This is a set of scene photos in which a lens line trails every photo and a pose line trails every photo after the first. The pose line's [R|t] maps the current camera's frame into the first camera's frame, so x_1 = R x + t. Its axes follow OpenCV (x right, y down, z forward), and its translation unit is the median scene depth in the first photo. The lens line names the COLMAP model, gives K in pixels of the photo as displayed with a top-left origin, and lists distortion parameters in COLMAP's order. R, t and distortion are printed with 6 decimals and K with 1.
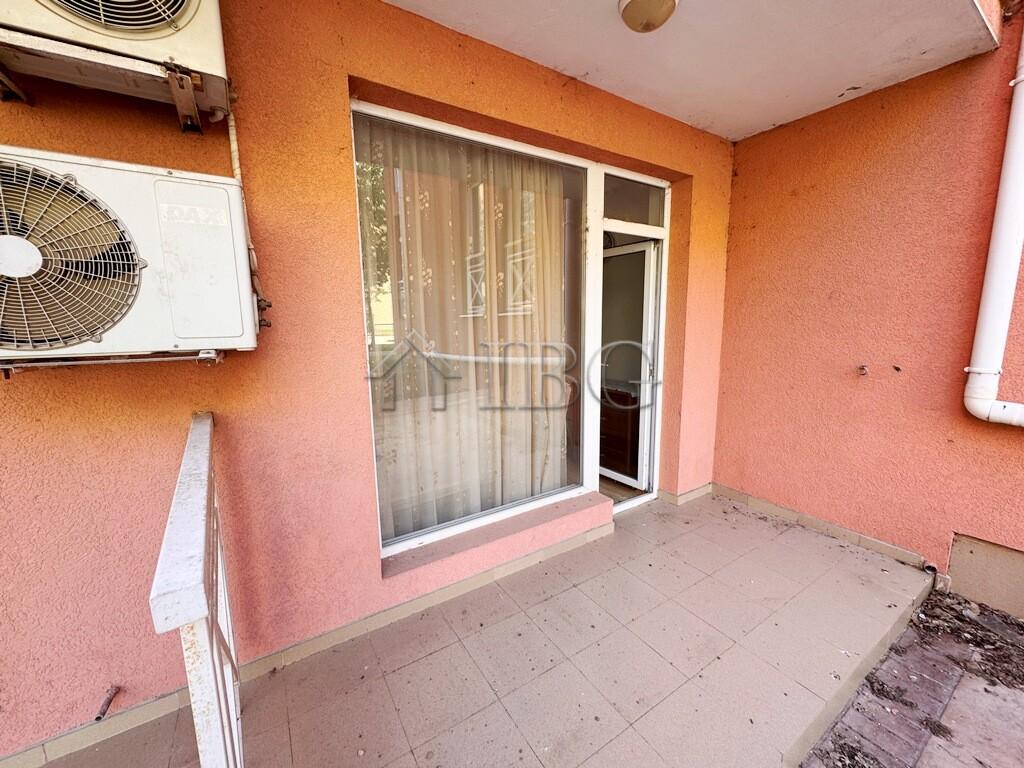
lens RADIAL K [[407.9, 0, 511.5], [0, 407.9, 383.0], [0, 0, 1]] dist [-0.001819, 0.000070]
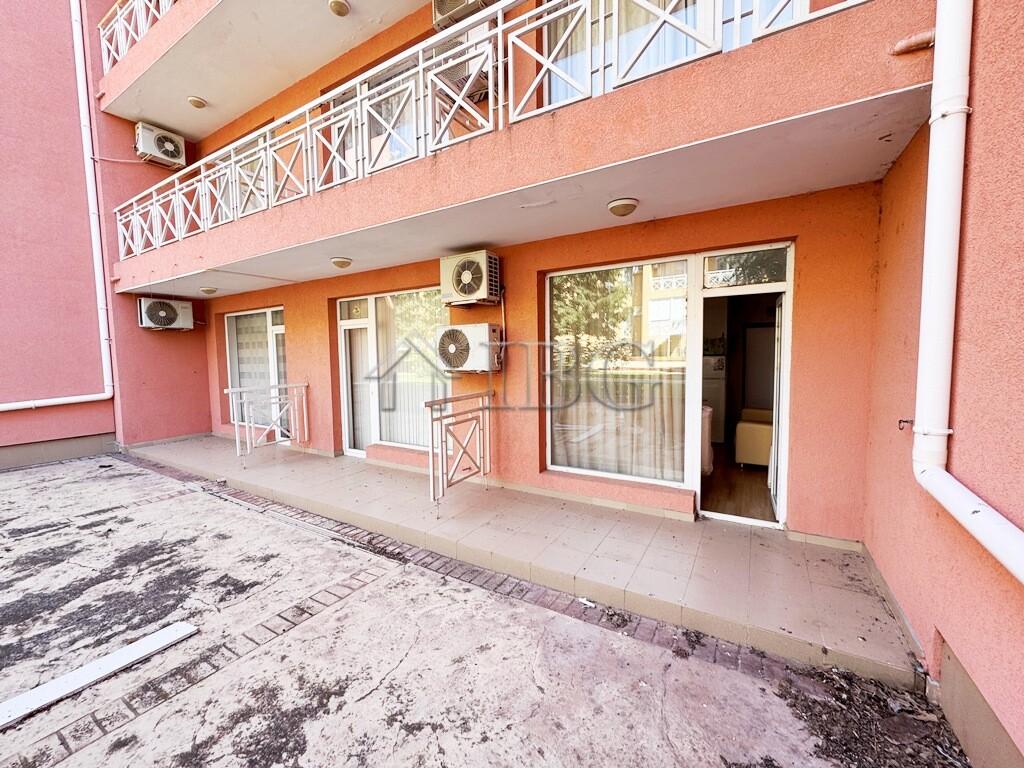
lens RADIAL K [[407.9, 0, 511.5], [0, 407.9, 383.0], [0, 0, 1]] dist [-0.001819, 0.000070]
pose [[0.445153, 0.070018, -0.892713, 1.794946], [-0.123185, 0.992248, 0.016399, -0.045624], [0.886941, 0.102669, 0.450327, -0.252545]]
